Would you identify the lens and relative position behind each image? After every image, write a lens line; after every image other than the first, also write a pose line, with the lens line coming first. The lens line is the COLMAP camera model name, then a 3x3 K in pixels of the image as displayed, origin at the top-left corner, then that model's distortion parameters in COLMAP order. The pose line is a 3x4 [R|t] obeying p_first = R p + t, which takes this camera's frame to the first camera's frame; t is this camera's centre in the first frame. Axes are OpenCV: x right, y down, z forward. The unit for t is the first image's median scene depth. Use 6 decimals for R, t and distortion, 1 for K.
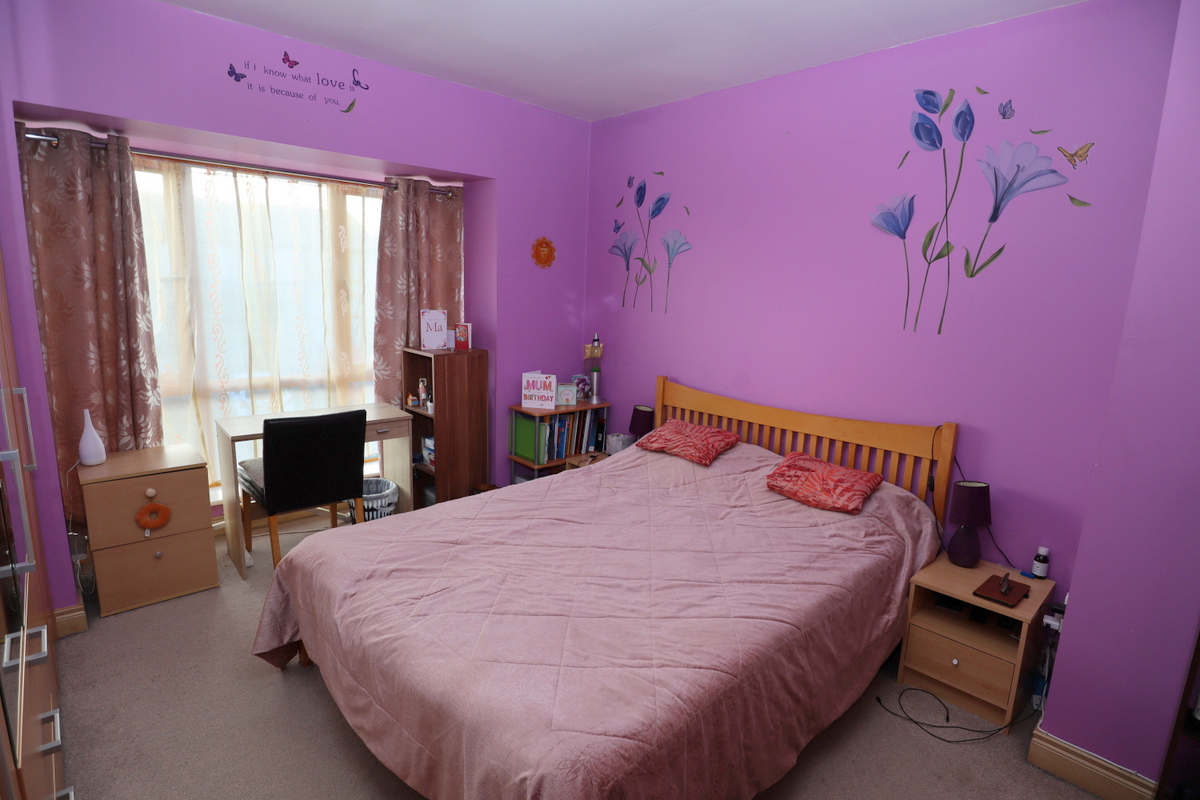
lens RADIAL K [[601.6, 0, 607.6], [0, 601.6, 399.8], [0, 0, 1]] dist [-0.035882, 0.008018]
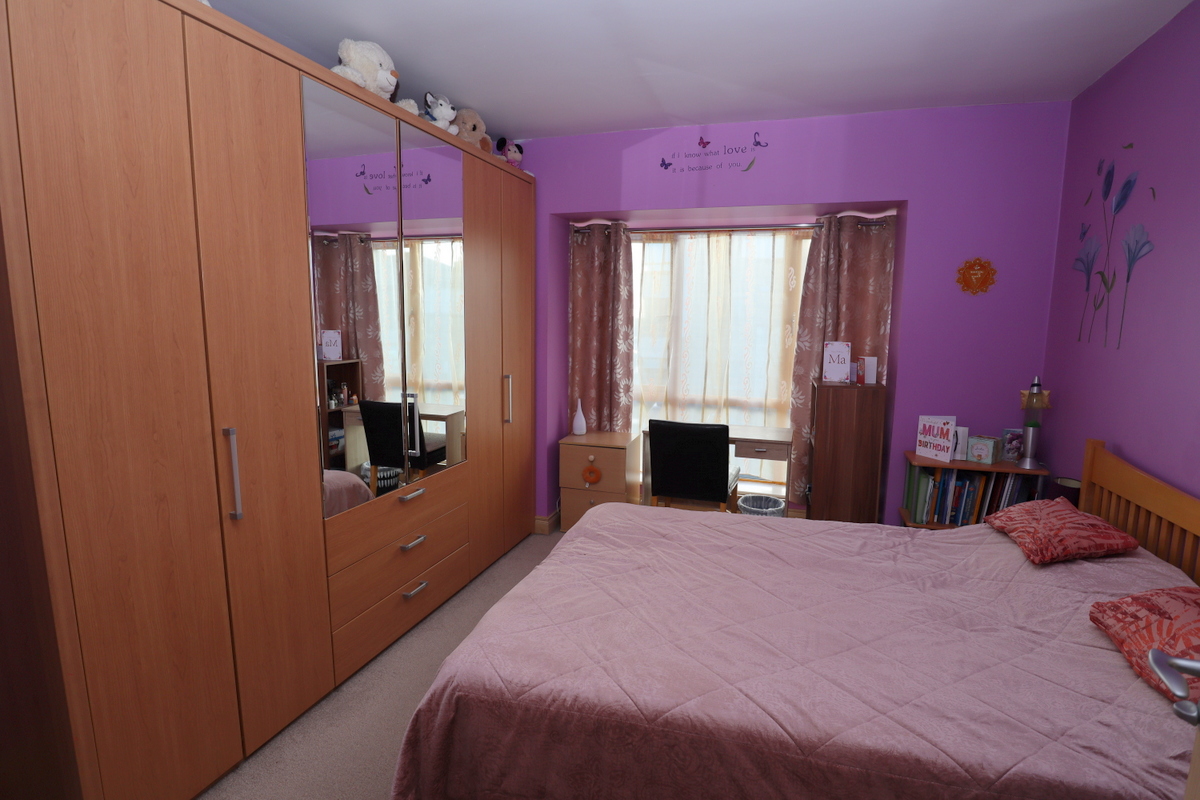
lens RADIAL K [[601.6, 0, 611.2], [0, 601.6, 402.5], [0, 0, 1]] dist [-0.035882, 0.008018]
pose [[0.498187, 0.087864, -0.862607, 0.399227], [-0.154499, 0.987927, 0.011400, -0.003882], [0.853194, 0.127592, 0.505747, 0.192022]]
